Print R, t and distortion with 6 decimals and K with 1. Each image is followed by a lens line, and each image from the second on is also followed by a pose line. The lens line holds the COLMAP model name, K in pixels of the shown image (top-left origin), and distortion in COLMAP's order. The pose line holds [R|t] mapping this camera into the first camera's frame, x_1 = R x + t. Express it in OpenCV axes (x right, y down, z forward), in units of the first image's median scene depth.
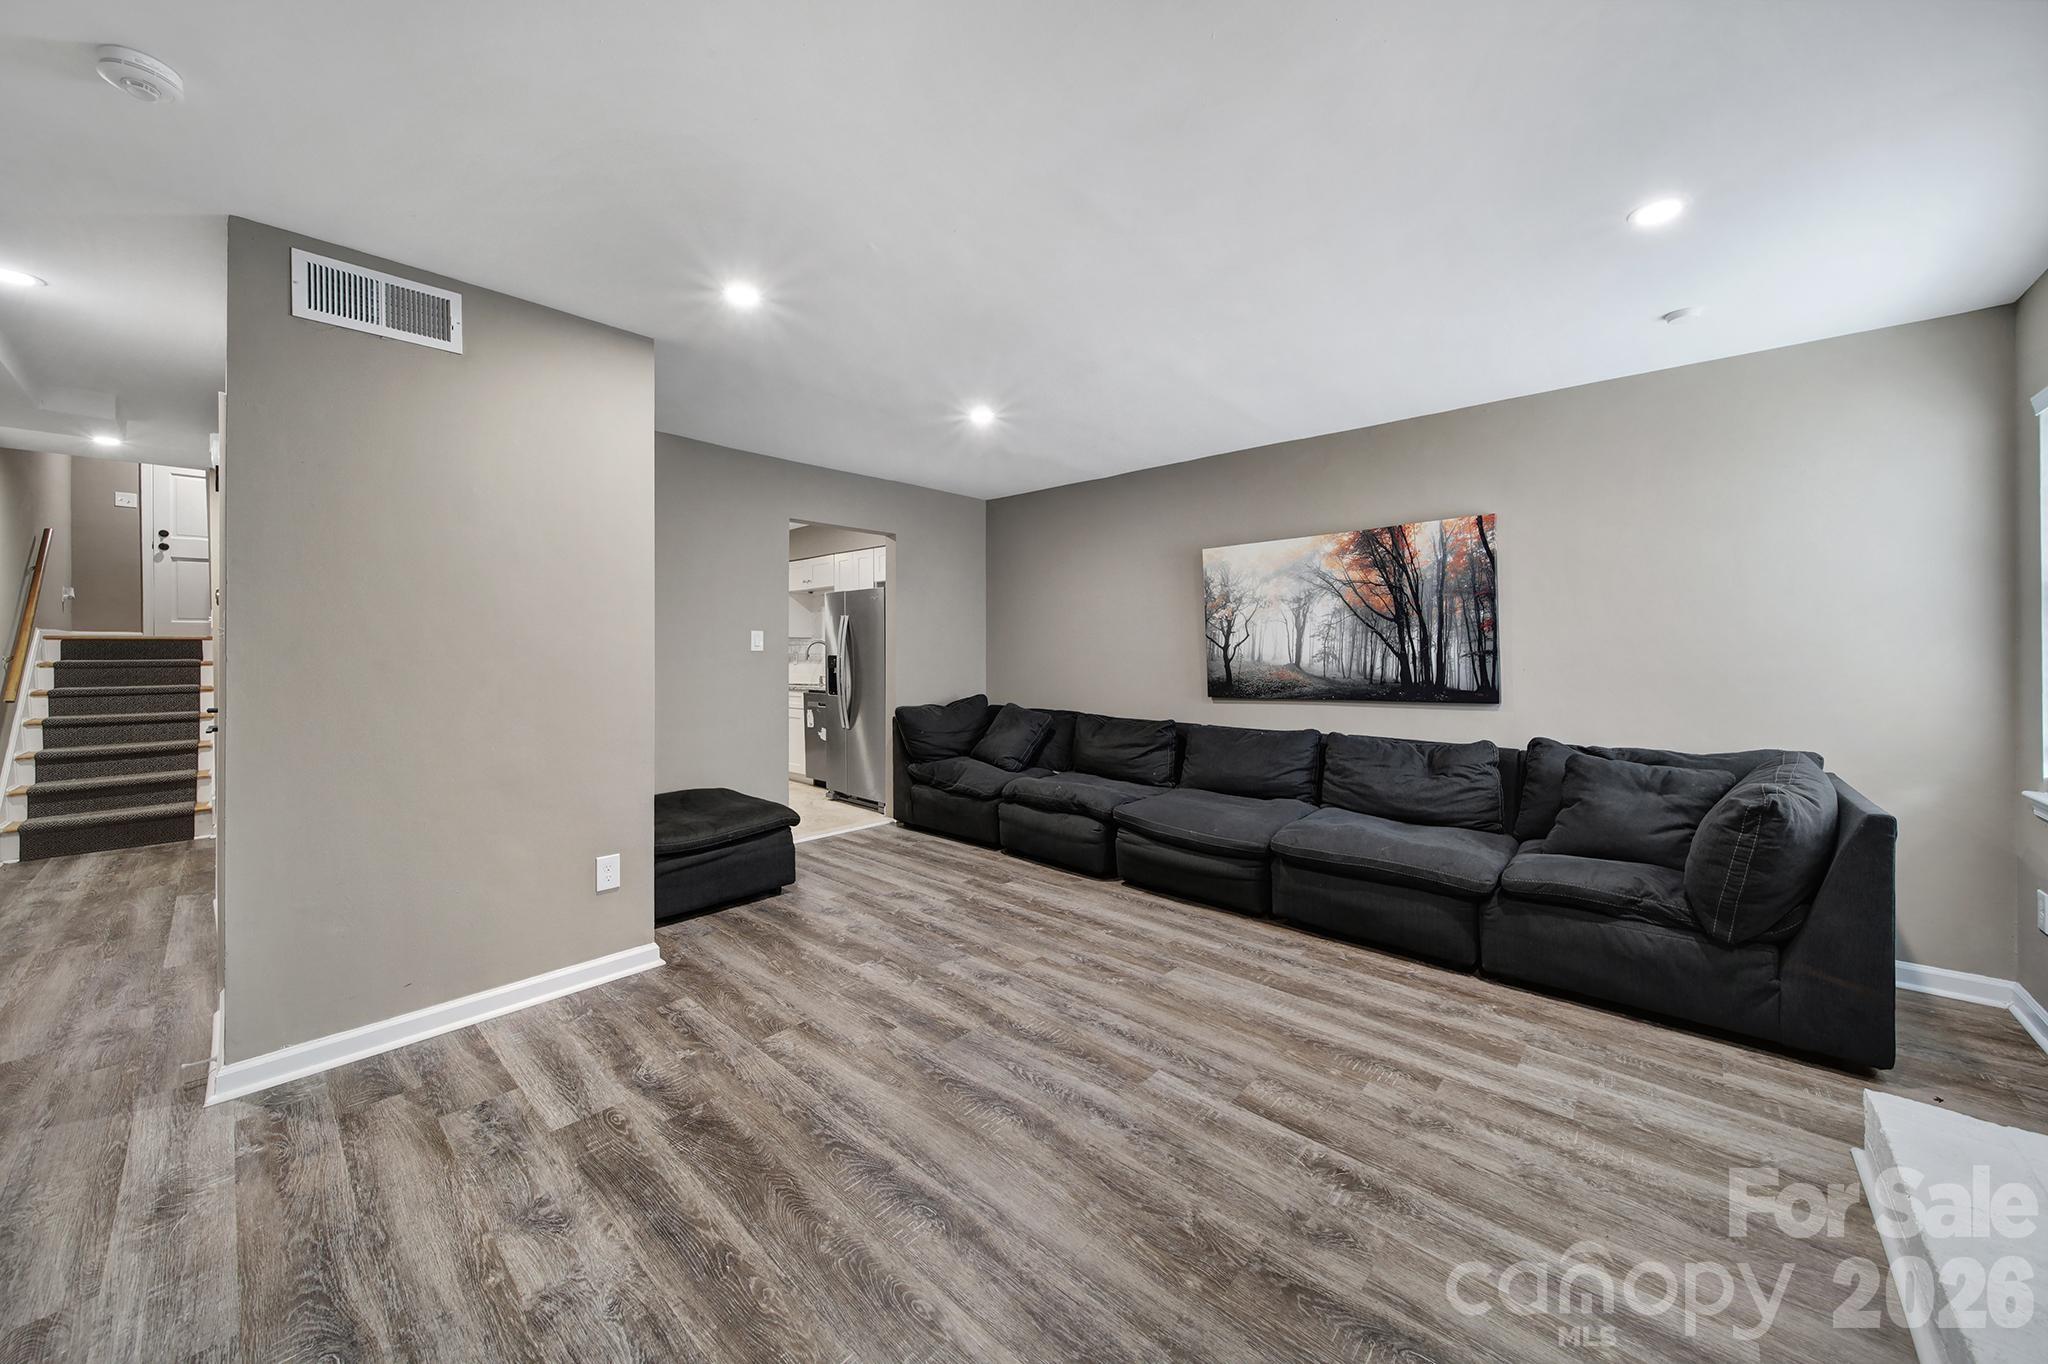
lens RADIAL K [[724.1, 0, 1016.7], [0, 724.1, 649.9], [0, 0, 1]] dist [-0.000946, -0.000443]
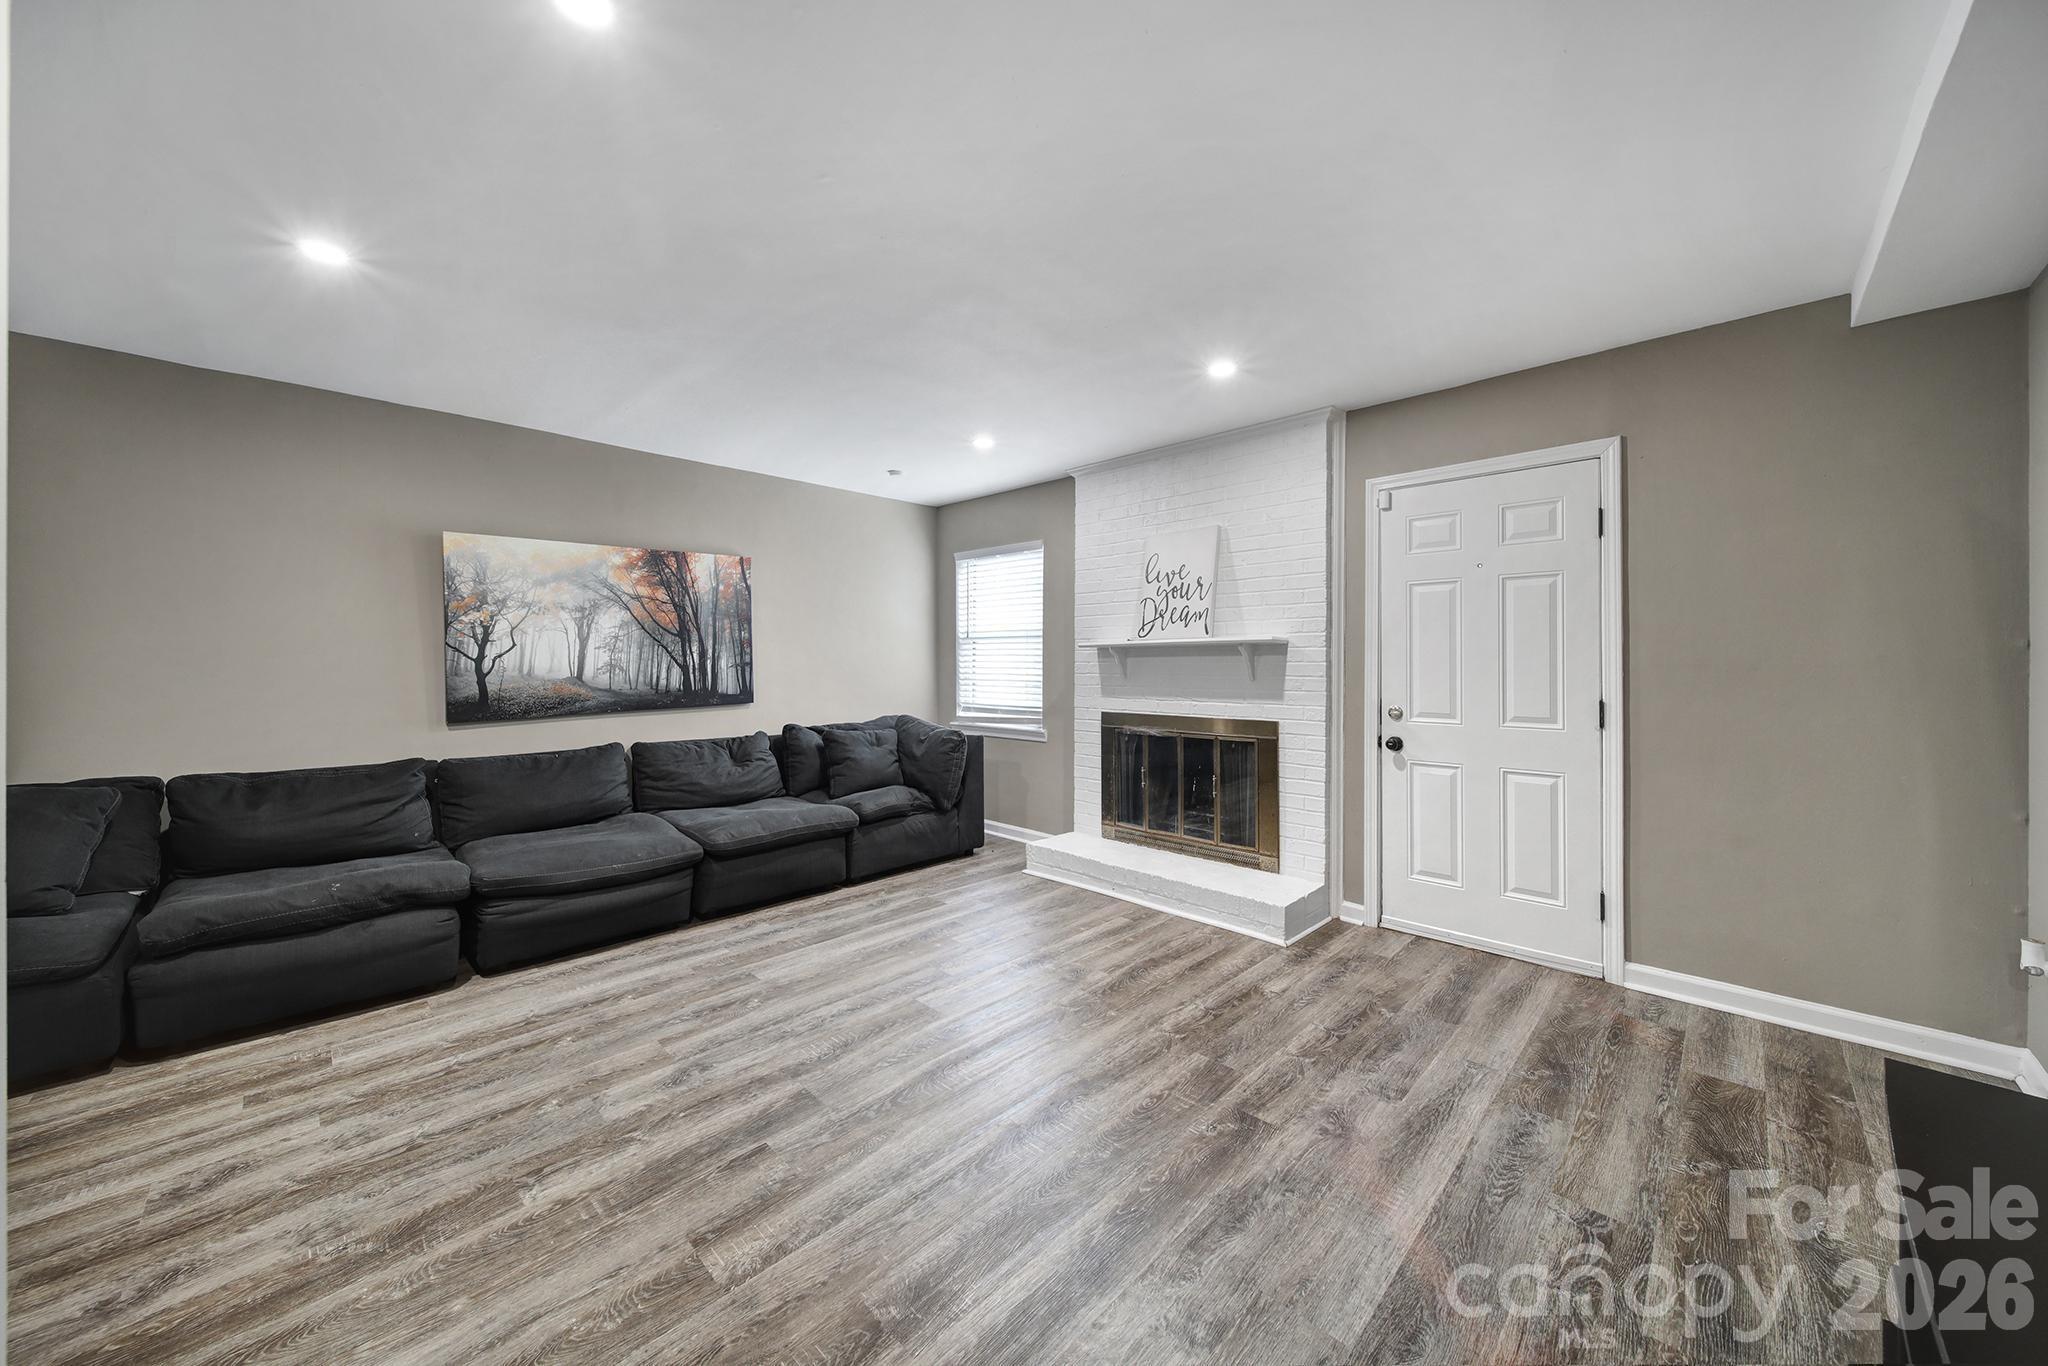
lens RADIAL K [[728.8, 0, 1014.8], [0, 728.8, 664.5], [0, 0, 1]] dist [-0.001473, -0.000592]
pose [[0.043000, -0.006866, 0.999051, -0.814985], [-0.001763, 0.999974, 0.006948, -0.006751], [-0.999073, -0.002060, 0.042987, 0.599727]]
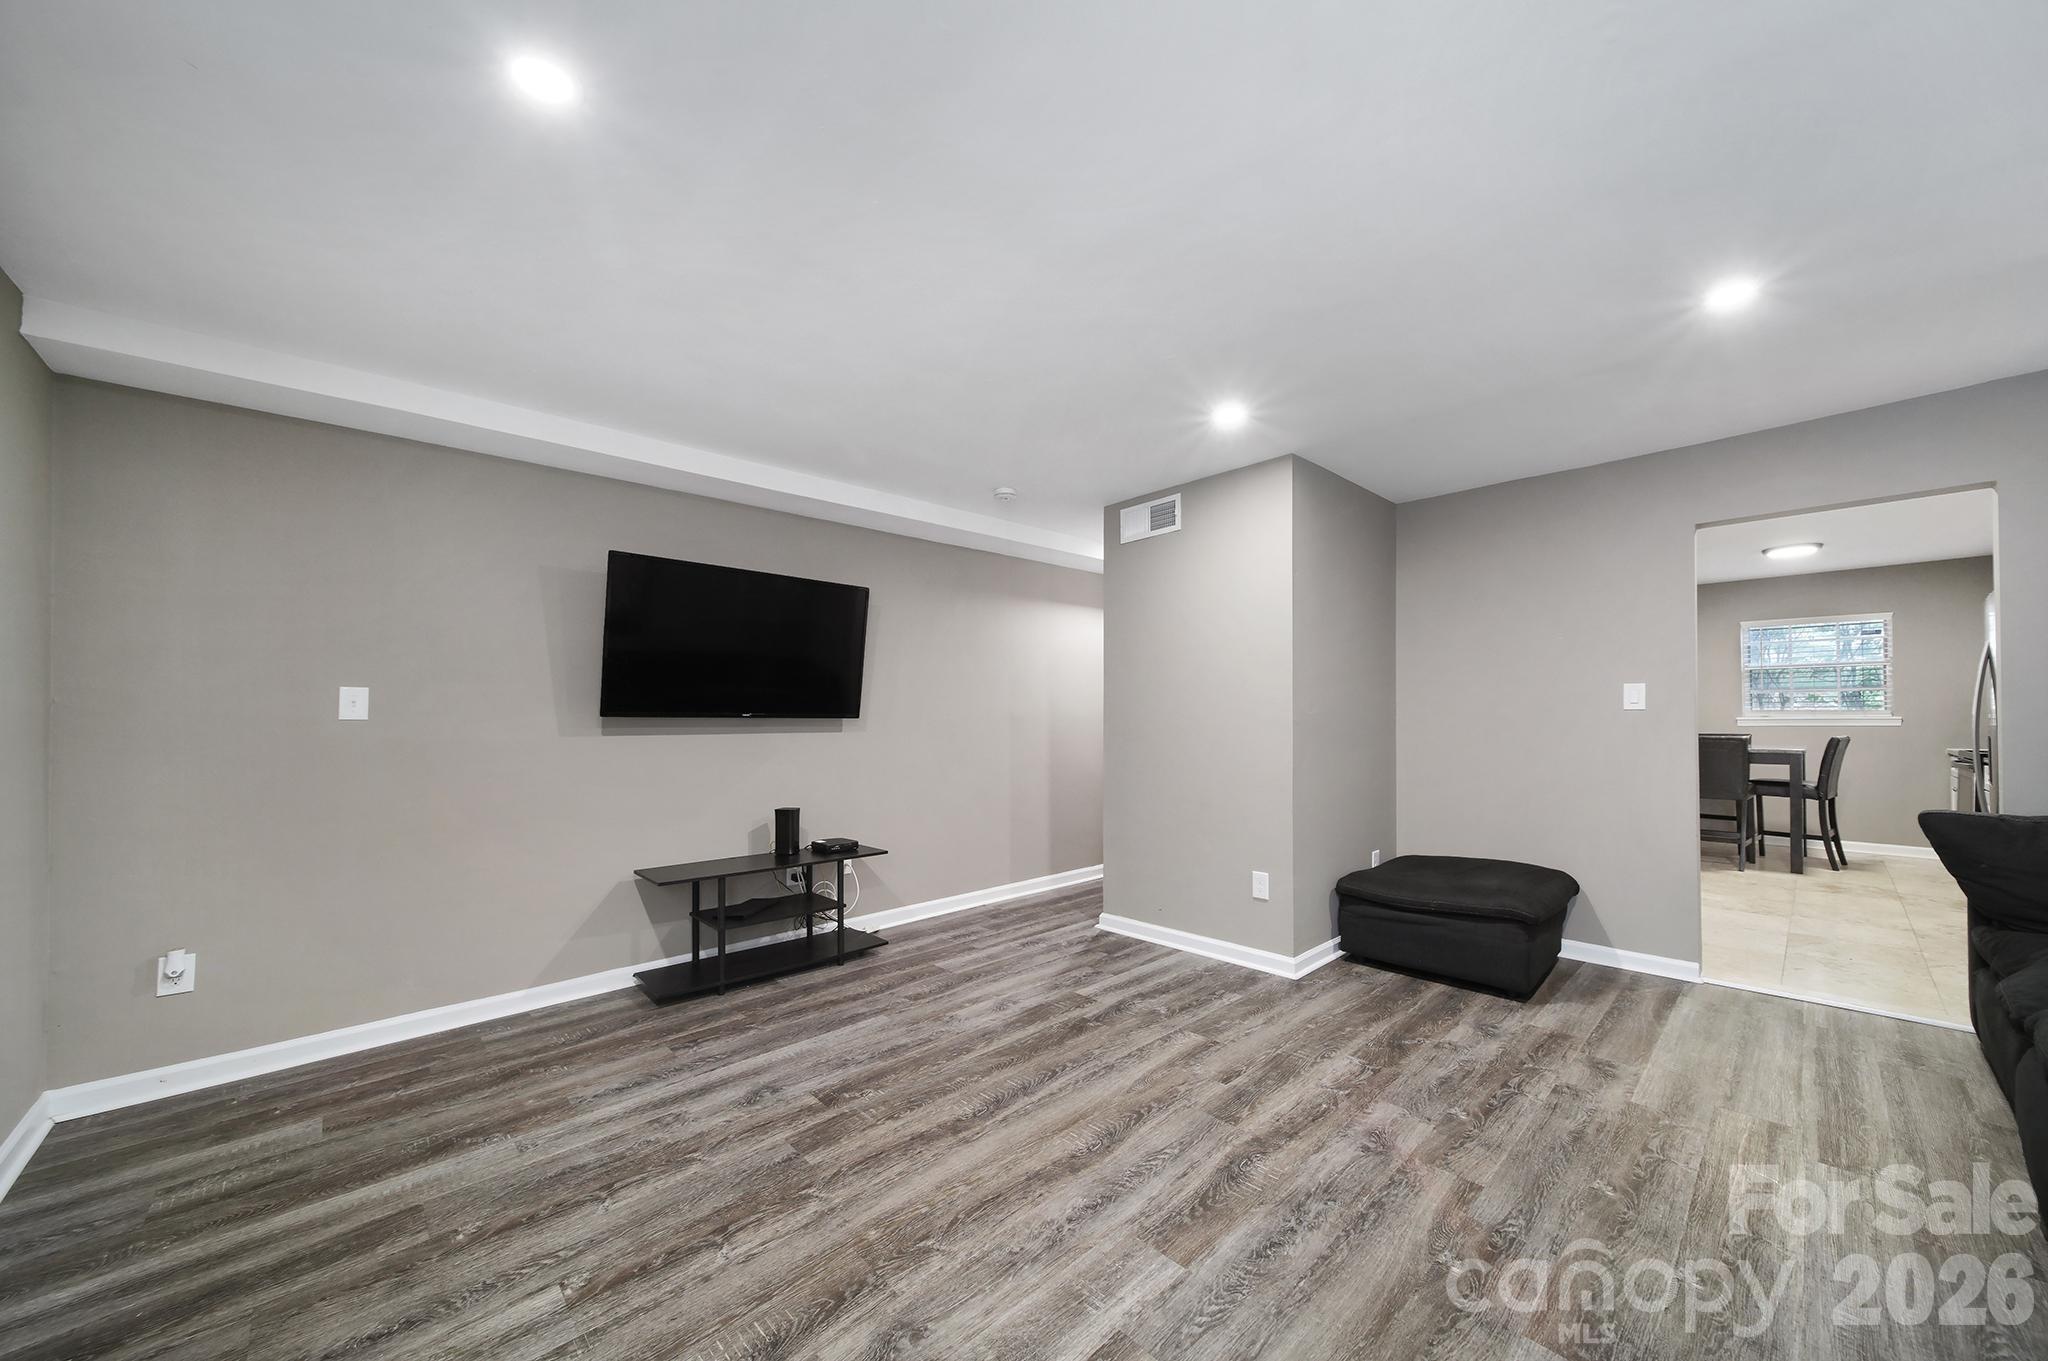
lens RADIAL K [[729.2, 0, 1038.0], [0, 729.2, 704.6], [0, 0, 1]] dist [-0.001893, -0.000256]
pose [[-0.058169, -0.014336, -0.998204, 0.743713], [0.011466, 0.999821, -0.015028, 0.007411], [0.998241, -0.012320, -0.057994, 0.695505]]
